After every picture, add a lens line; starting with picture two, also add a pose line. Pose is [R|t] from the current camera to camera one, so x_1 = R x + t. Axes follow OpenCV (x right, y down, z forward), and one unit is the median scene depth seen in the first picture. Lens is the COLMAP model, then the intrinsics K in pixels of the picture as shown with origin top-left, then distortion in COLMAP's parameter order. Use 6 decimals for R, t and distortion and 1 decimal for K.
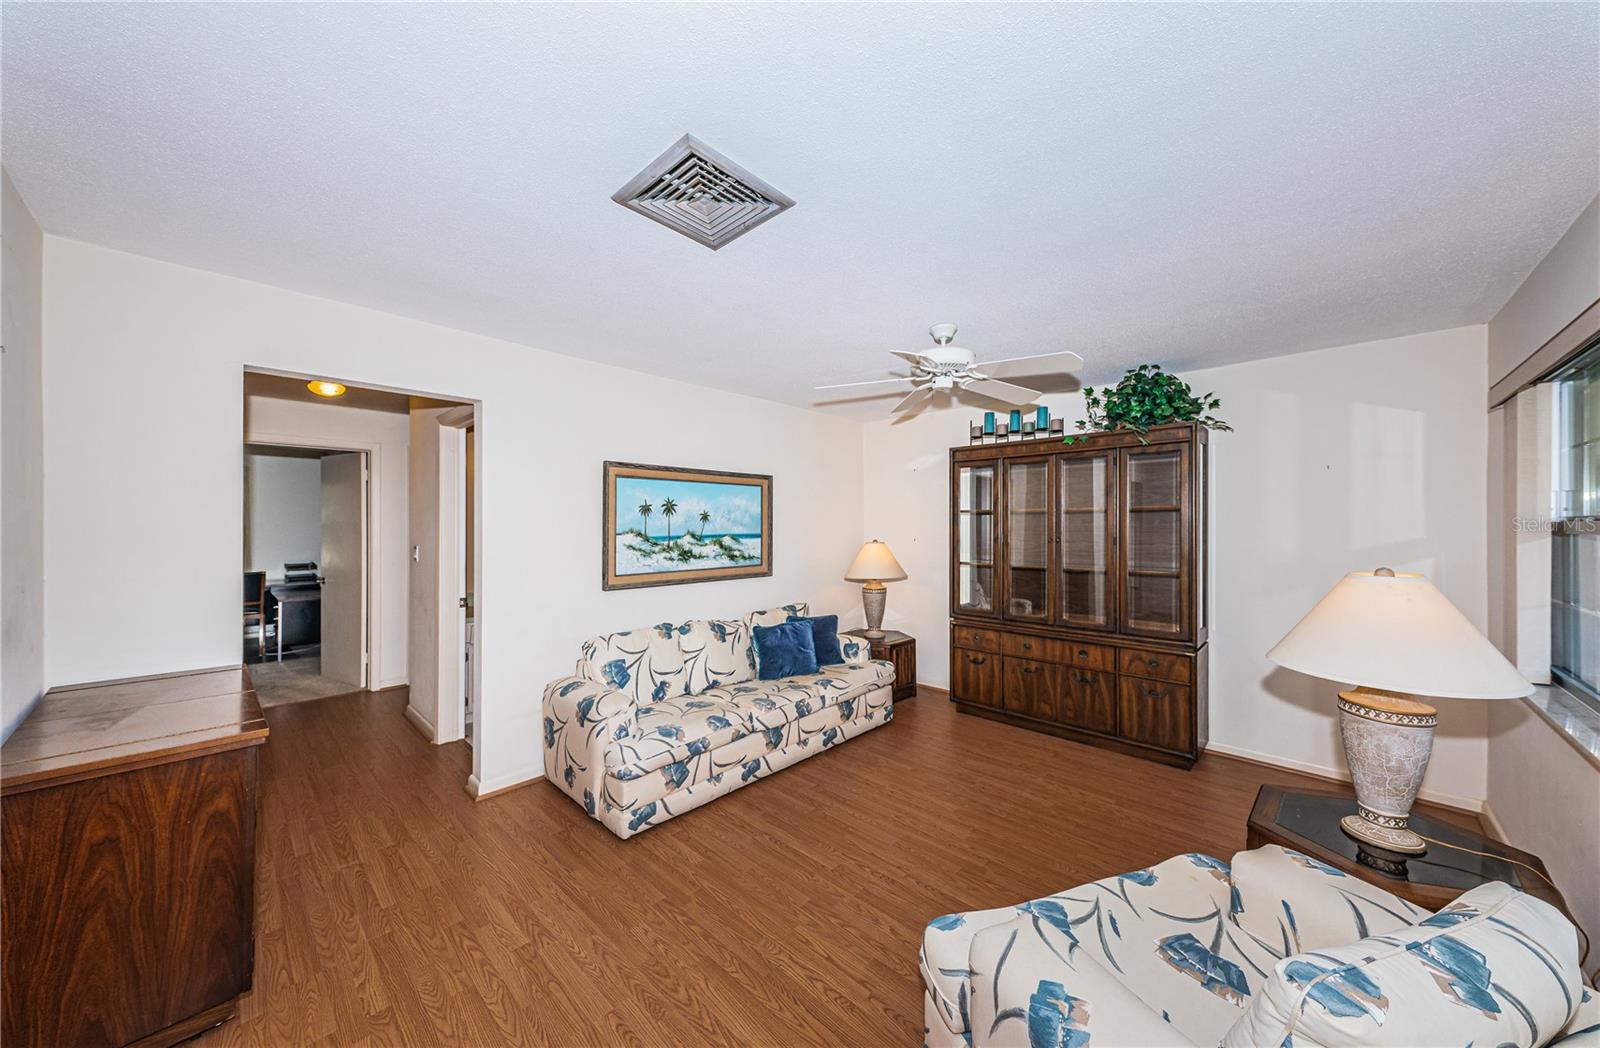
lens RADIAL K [[550.1, 0, 799.4], [0, 550.1, 525.4], [0, 0, 1]] dist [0.001302, -0.000247]
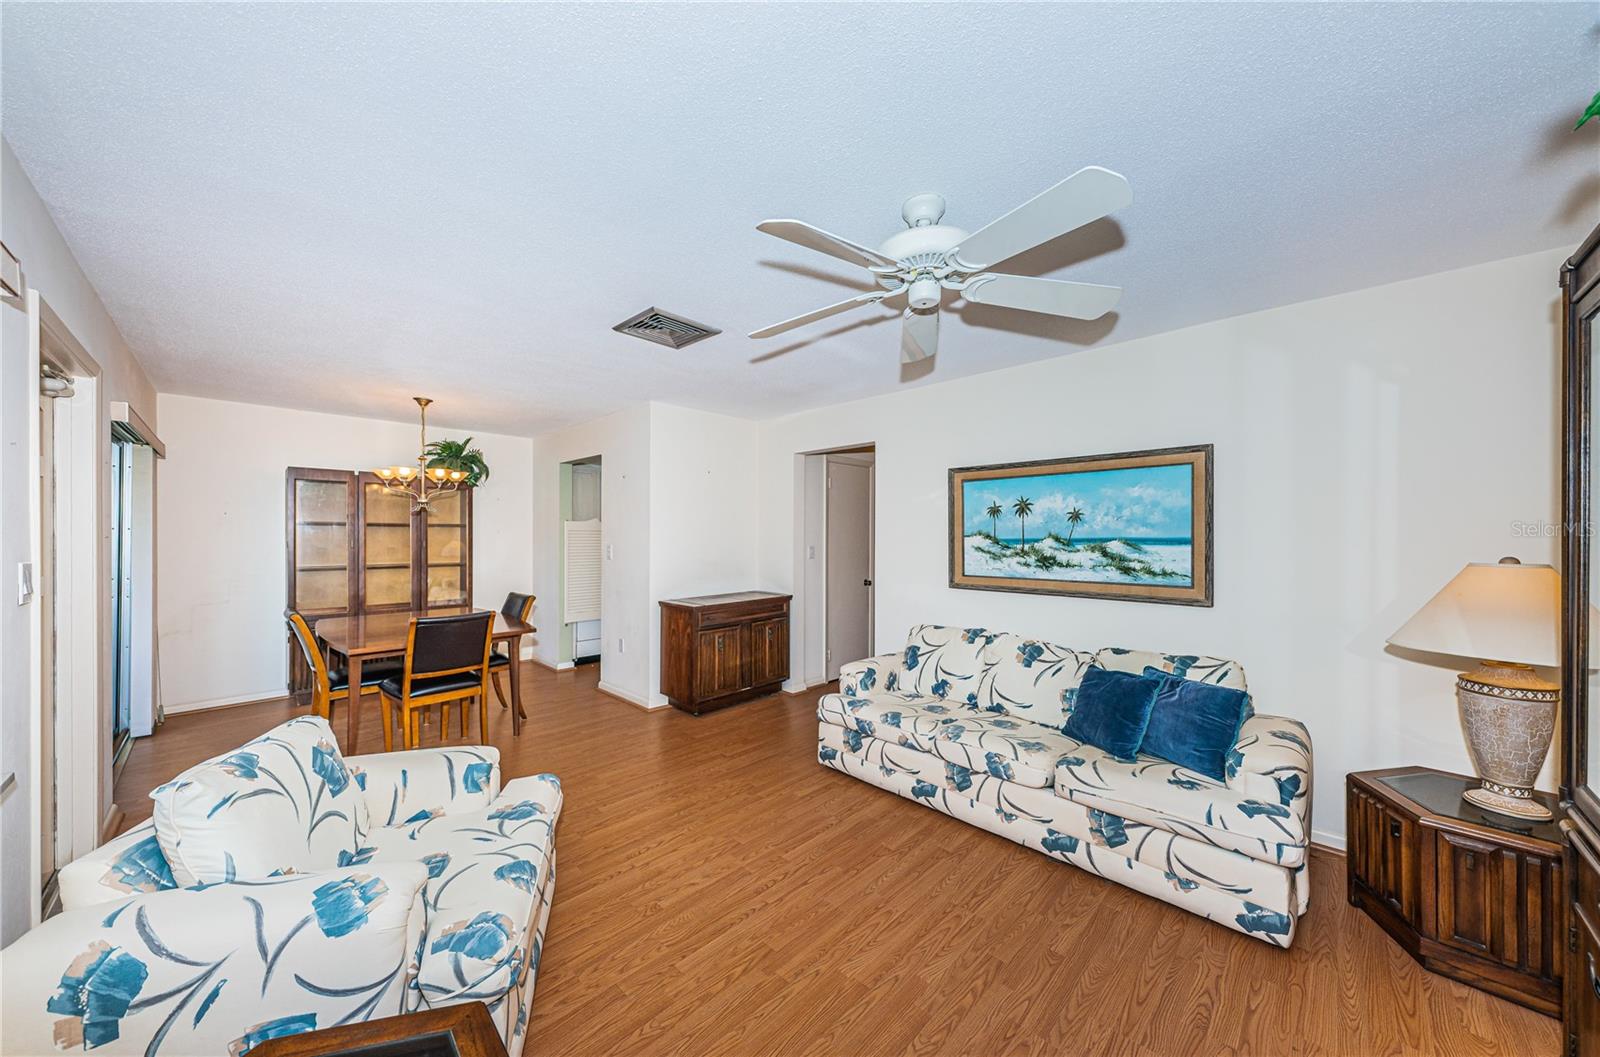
lens RADIAL K [[545.6, 0, 793.5], [0, 545.6, 533.1], [0, 0, 1]] dist [-0.000245, -0.000171]
pose [[-0.023583, -0.004901, -0.999710, 0.679047], [-0.001297, 0.999987, -0.004872, 0.015106], [0.999721, 0.001182, -0.023589, 0.656035]]
